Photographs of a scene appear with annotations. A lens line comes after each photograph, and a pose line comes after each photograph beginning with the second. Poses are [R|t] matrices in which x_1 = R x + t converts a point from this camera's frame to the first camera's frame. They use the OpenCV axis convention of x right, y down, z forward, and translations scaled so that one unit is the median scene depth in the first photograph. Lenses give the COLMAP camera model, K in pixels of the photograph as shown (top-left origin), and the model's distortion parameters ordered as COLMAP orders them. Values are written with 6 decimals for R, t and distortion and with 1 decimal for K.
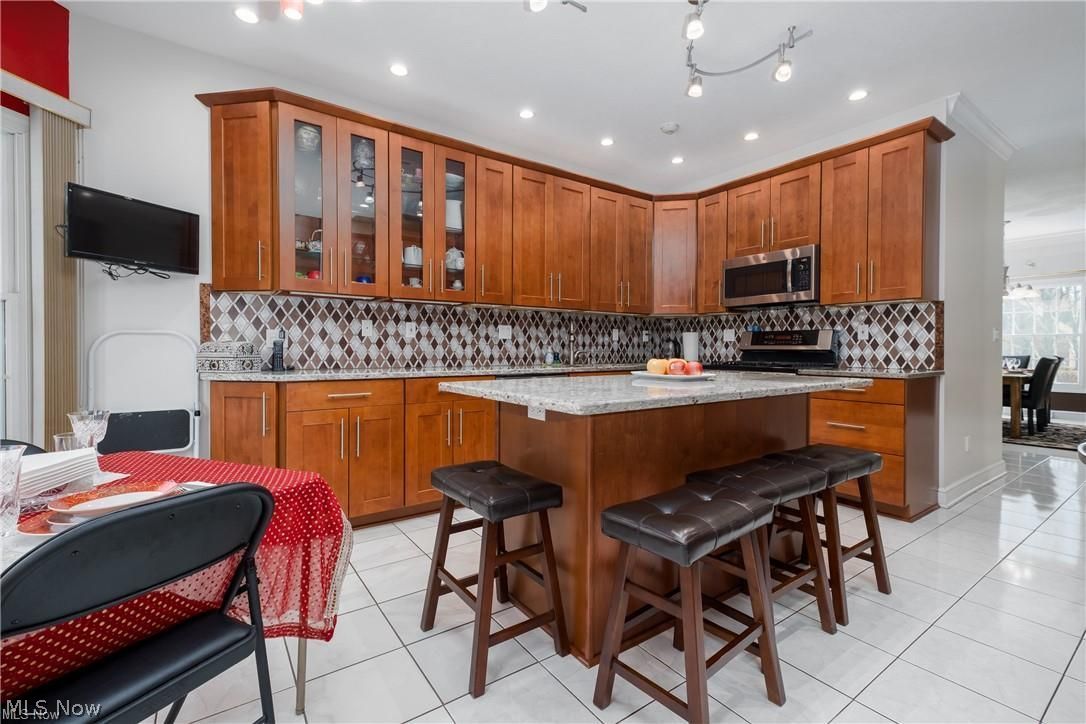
lens RADIAL K [[478.1, 0, 546.9], [0, 478.1, 356.8], [0, 0, 1]] dist [0.001953, -0.000058]
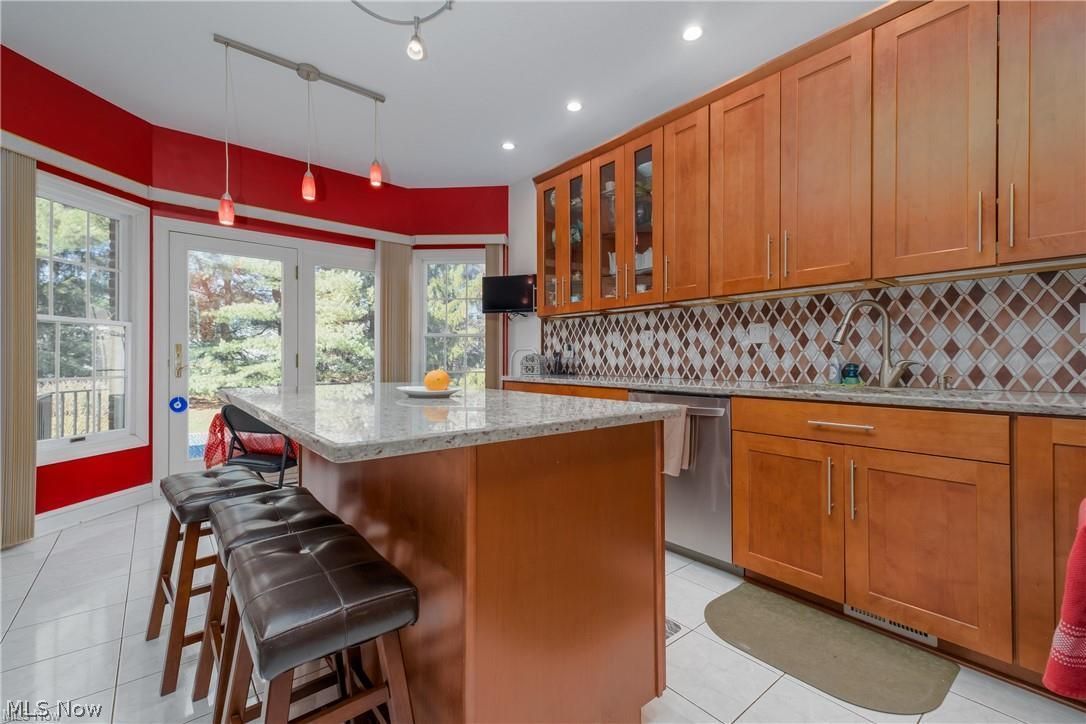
lens RADIAL K [[478.1, 0, 546.9], [0, 478.1, 356.8], [0, 0, 1]] dist [0.001953, -0.000058]
pose [[0.055229, -0.007105, -0.998448, 0.649776], [-0.014879, 0.999858, -0.007938, -0.008472], [0.998363, 0.015294, 0.055115, 0.730079]]
